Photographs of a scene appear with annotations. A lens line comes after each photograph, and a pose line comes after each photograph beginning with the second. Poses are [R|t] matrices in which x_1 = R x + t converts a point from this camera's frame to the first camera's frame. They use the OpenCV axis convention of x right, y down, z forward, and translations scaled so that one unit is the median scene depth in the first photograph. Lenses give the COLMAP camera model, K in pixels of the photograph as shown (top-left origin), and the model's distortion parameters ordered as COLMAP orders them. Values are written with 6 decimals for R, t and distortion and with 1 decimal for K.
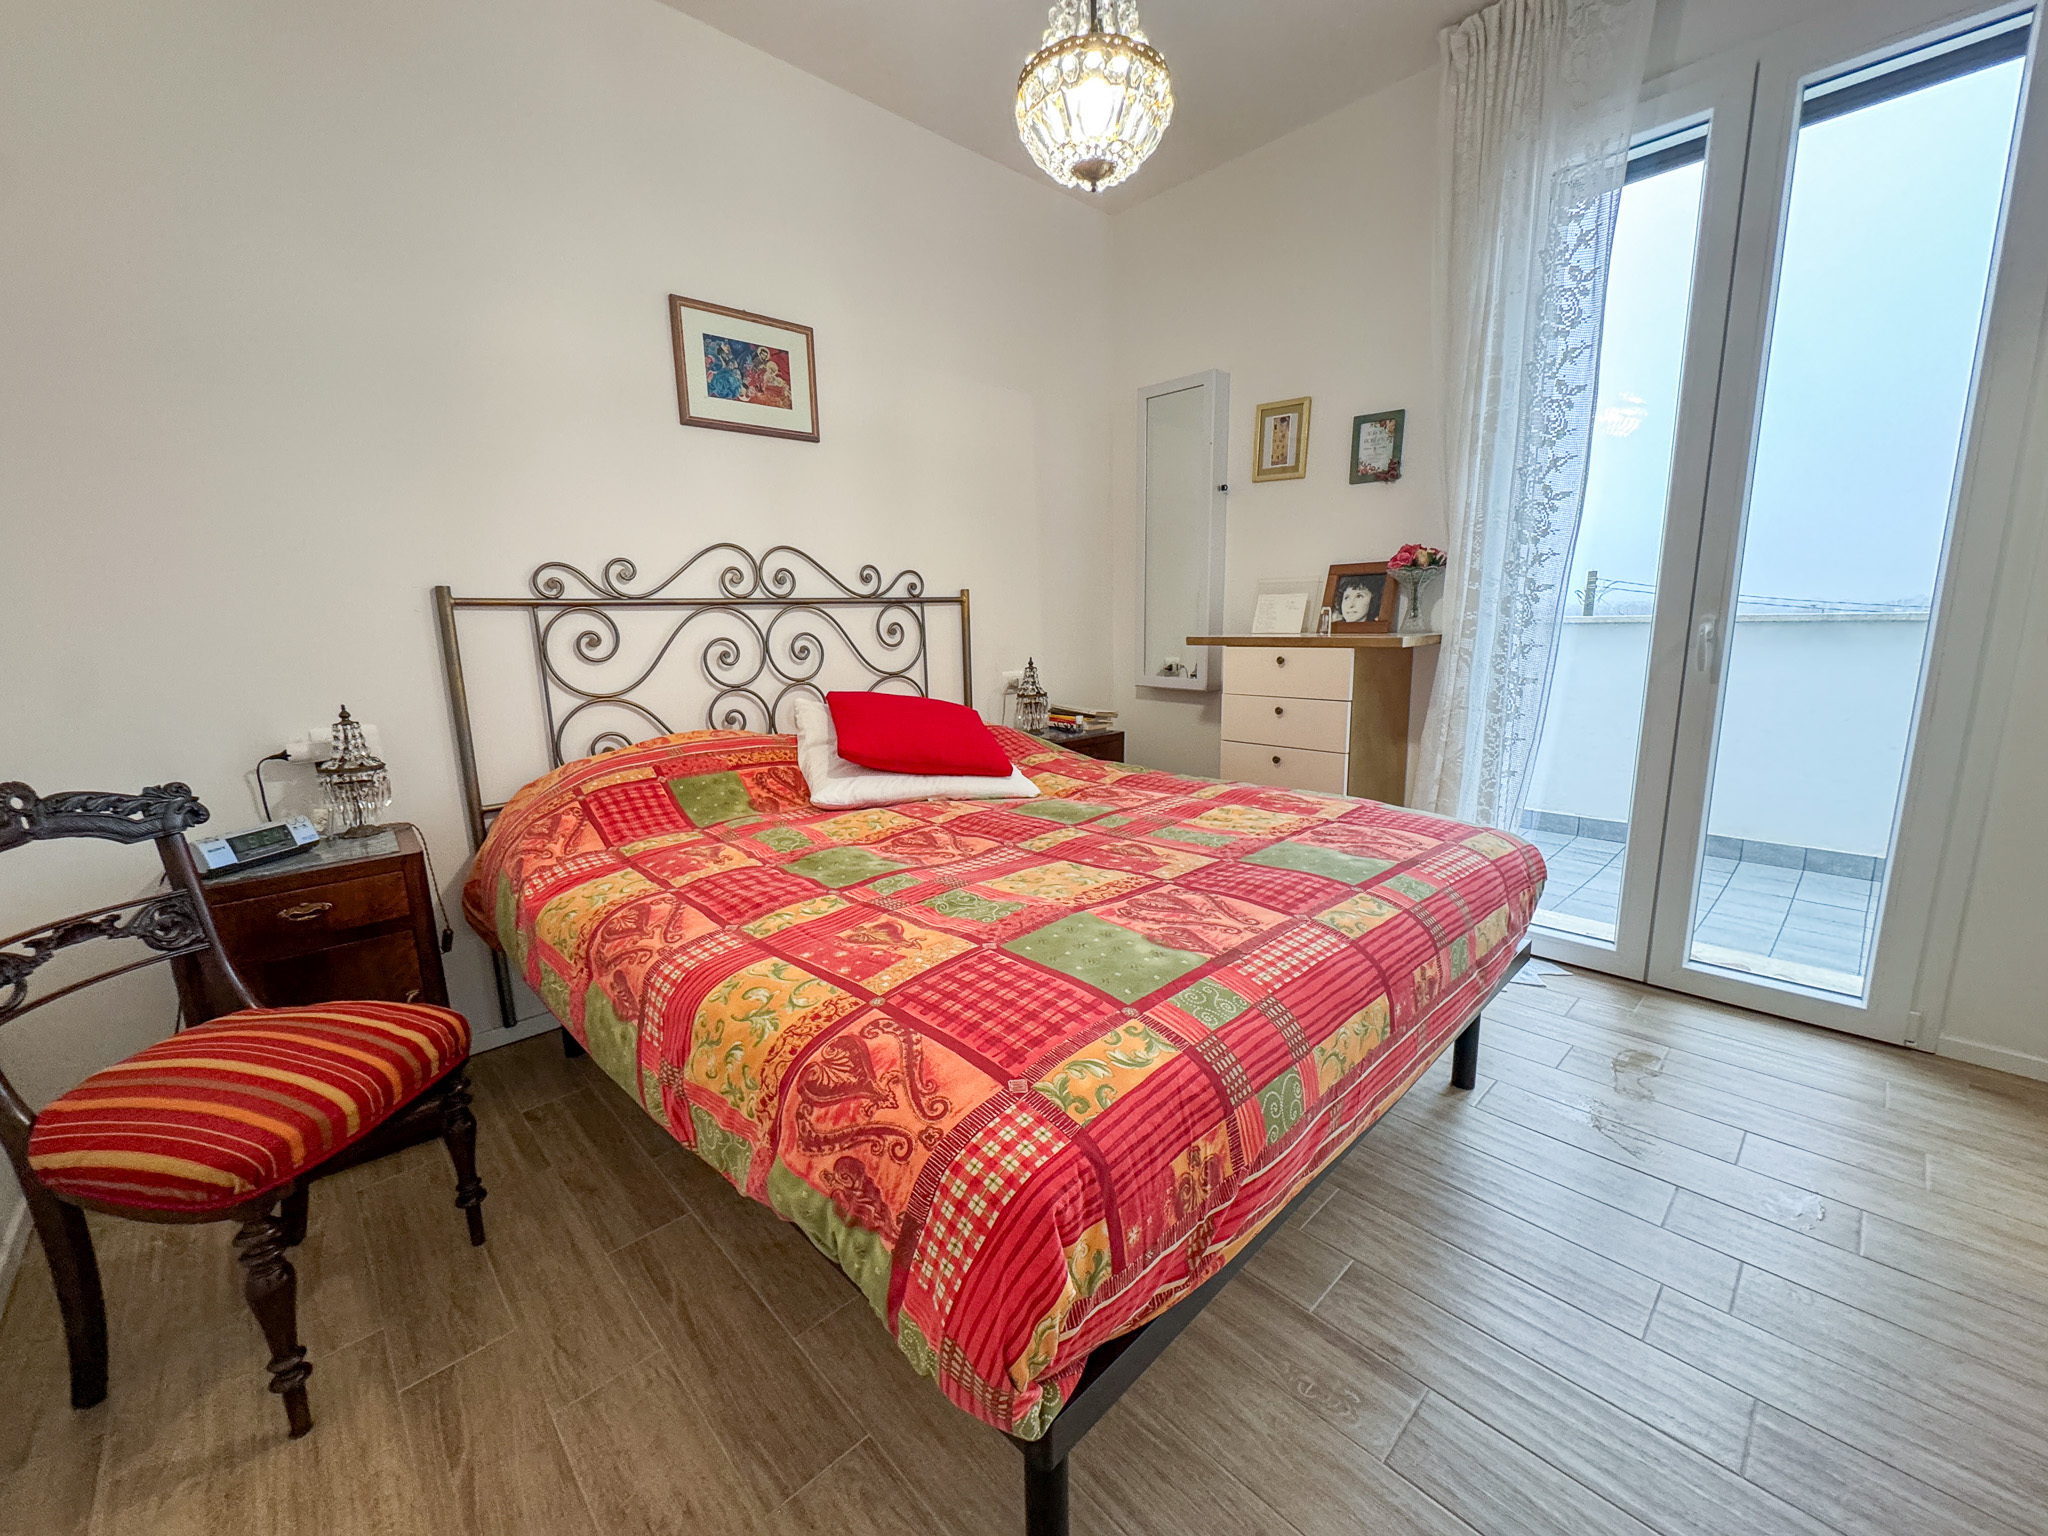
lens RADIAL K [[819.4, 0, 1025.9], [0, 819.4, 771.7], [0, 0, 1]] dist [-0.005546, 0.000549]
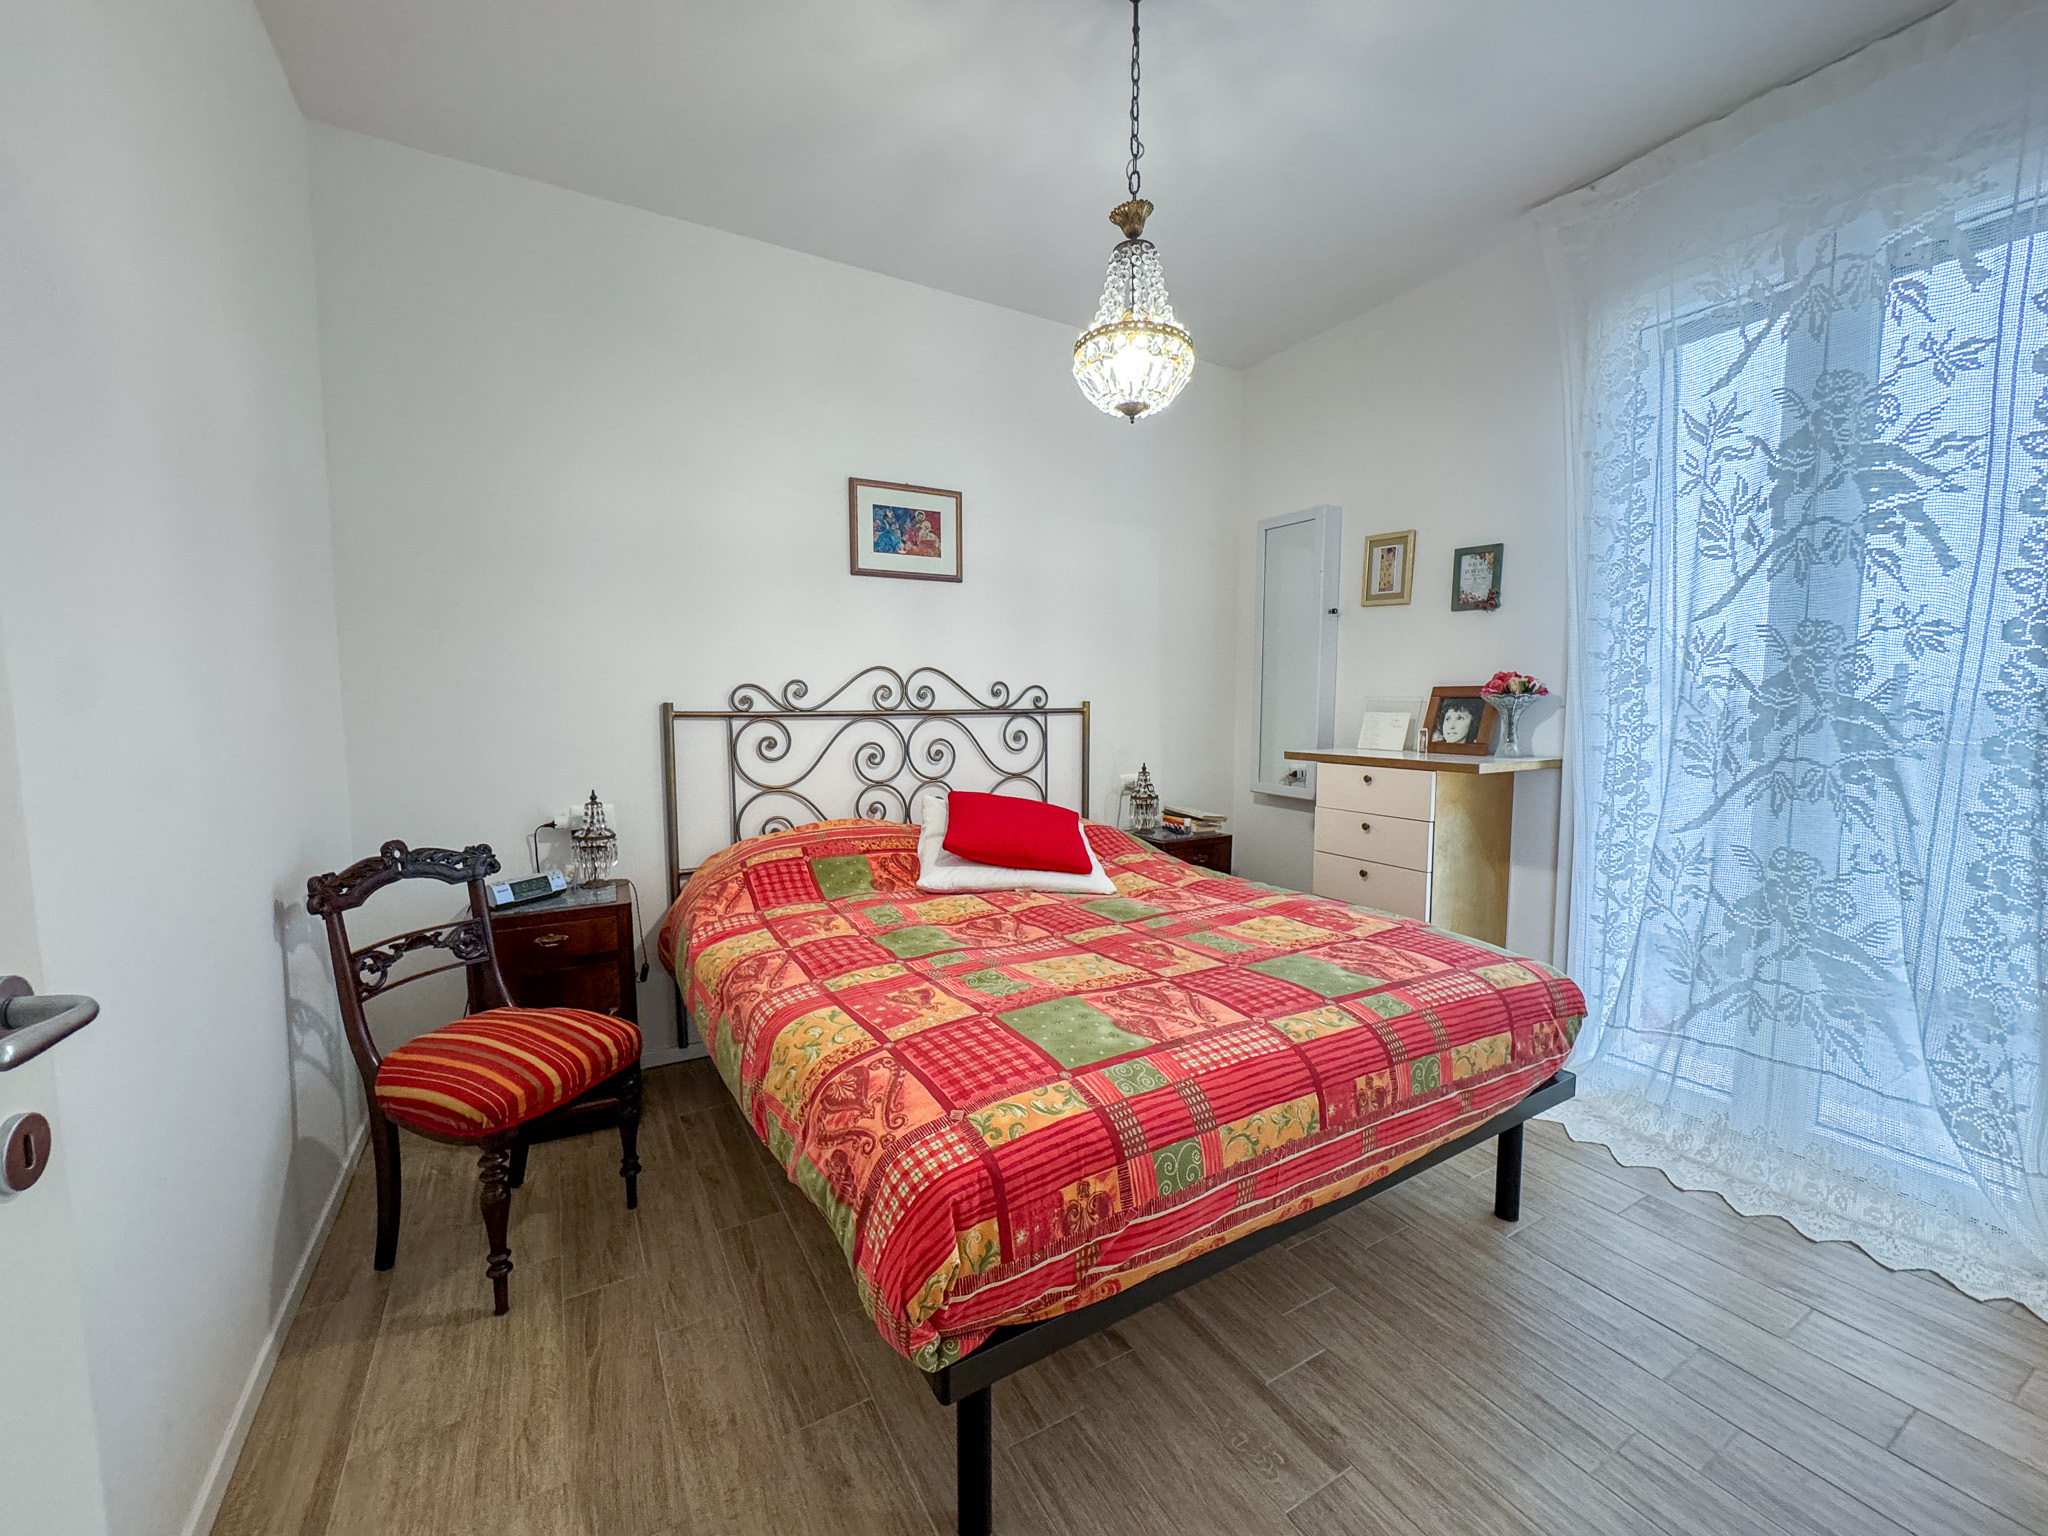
lens RADIAL K [[819.4, 0, 1026.6], [0, 819.4, 773.8], [0, 0, 1]] dist [-0.005546, 0.000549]
pose [[0.972709, 0.040679, -0.228436, 0.222151], [-0.062205, 0.994191, -0.087835, -0.041254], [0.223536, 0.099648, 0.969589, -0.206604]]
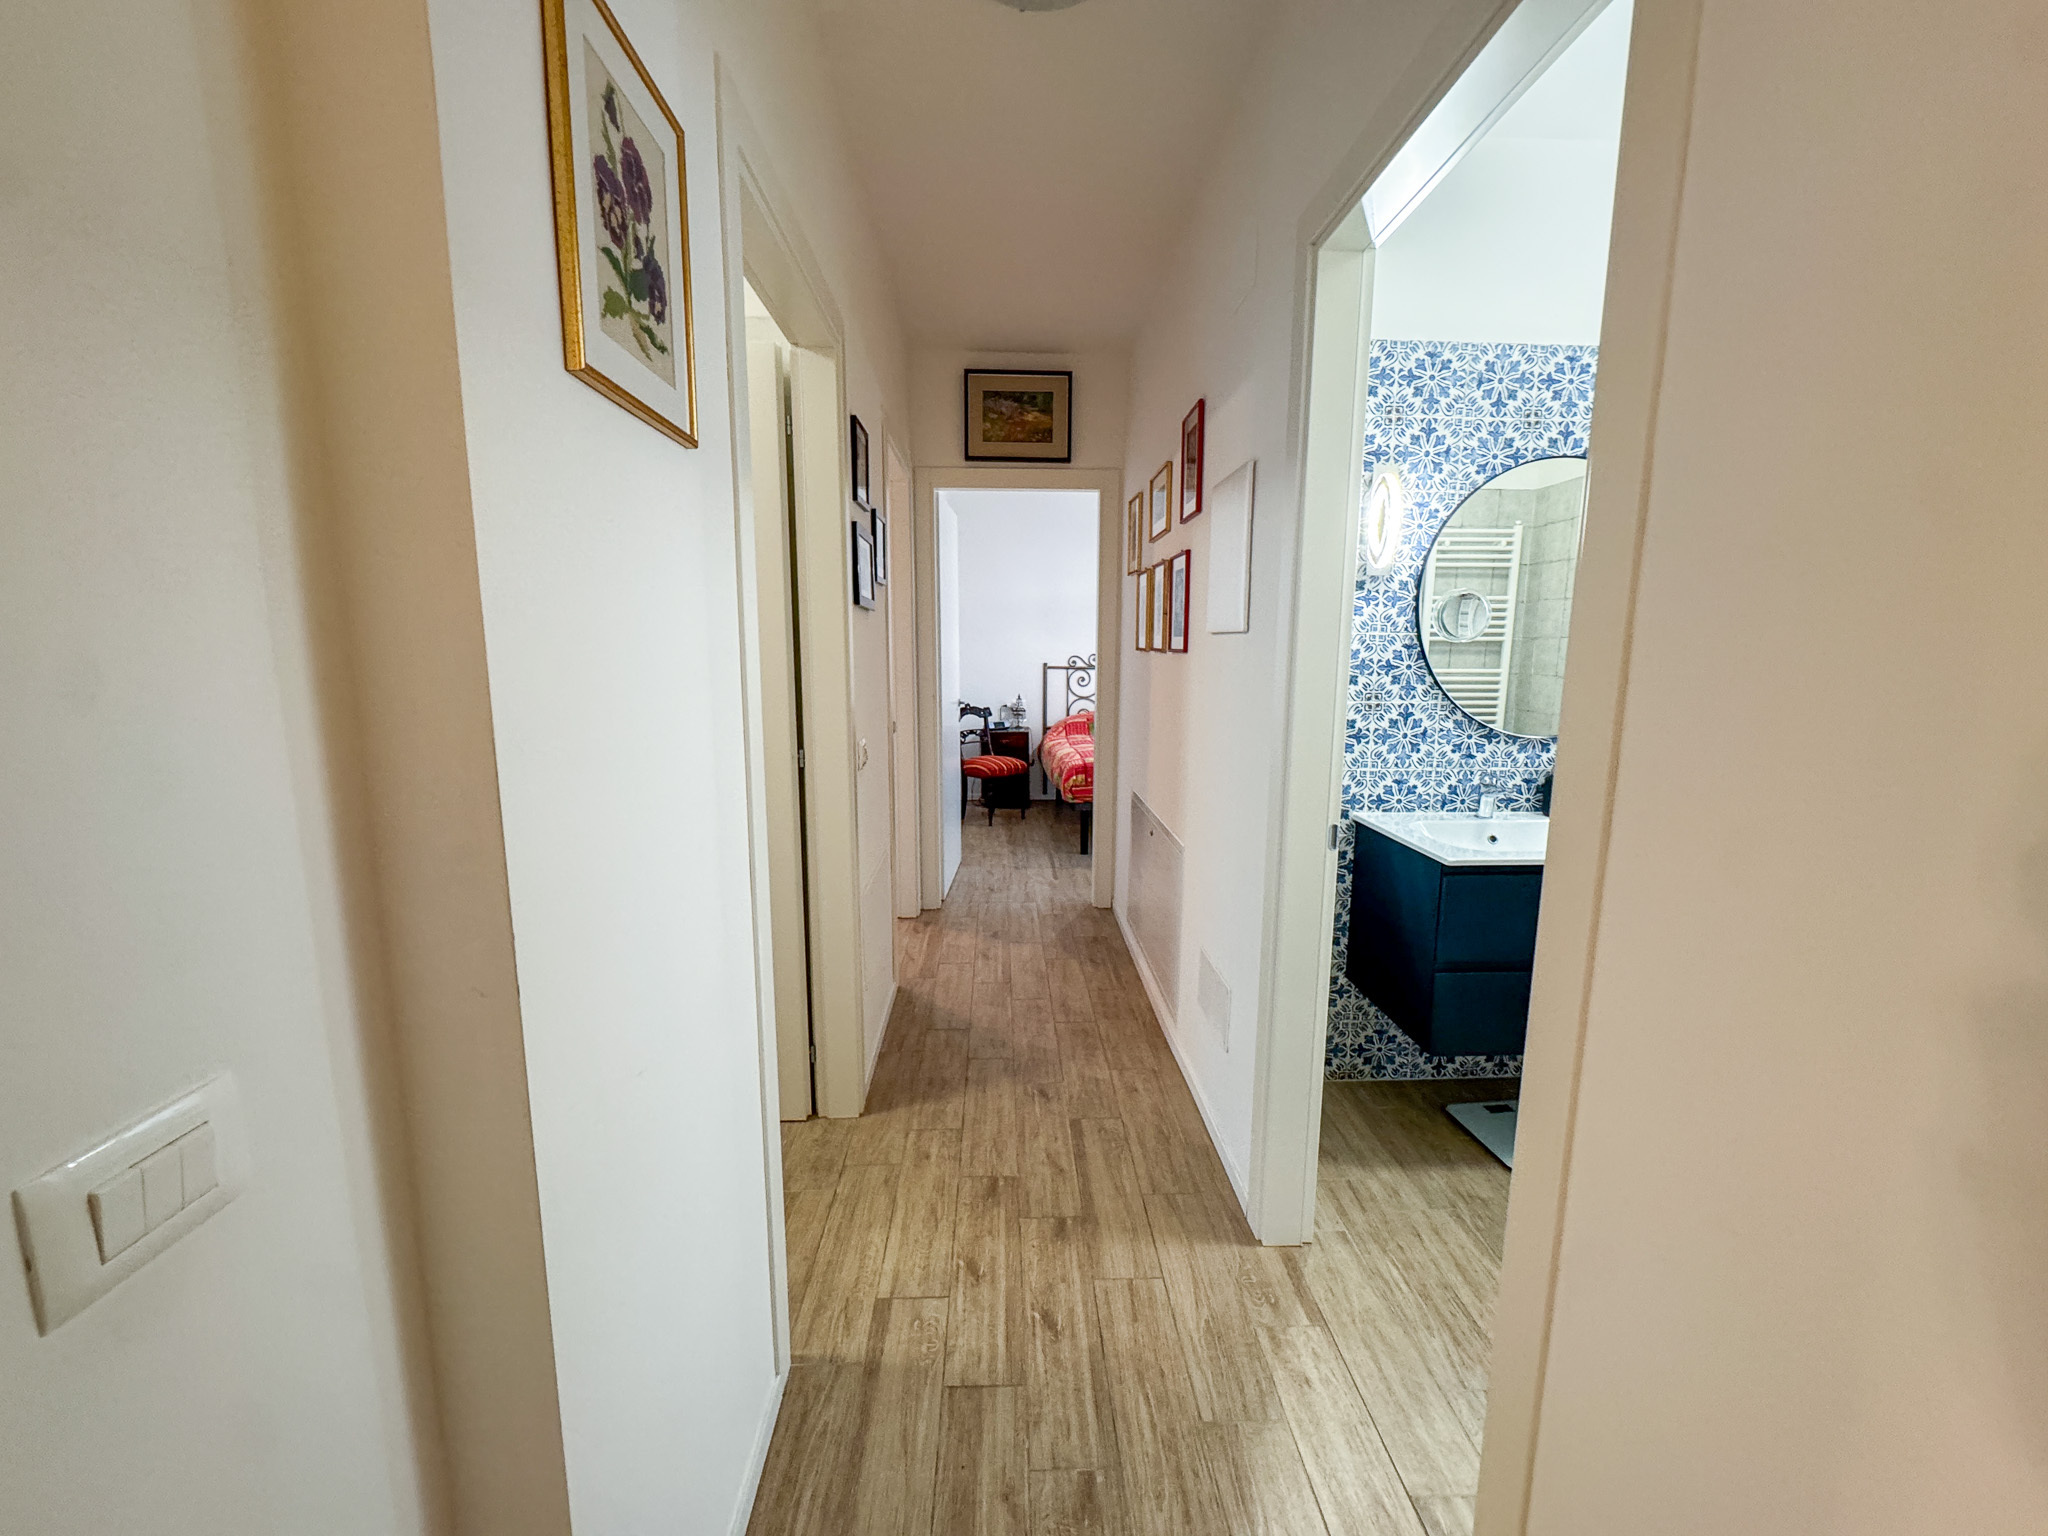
lens RADIAL K [[819.4, 0, 1023.6], [0, 819.4, 769.8], [0, 0, 1]] dist [-0.005546, 0.000549]
pose [[0.745789, 0.122797, -0.654767, 2.143005], [-0.143266, 0.989431, 0.022379, 0.223121], [0.650595, 0.077116, 0.755500, -2.296158]]
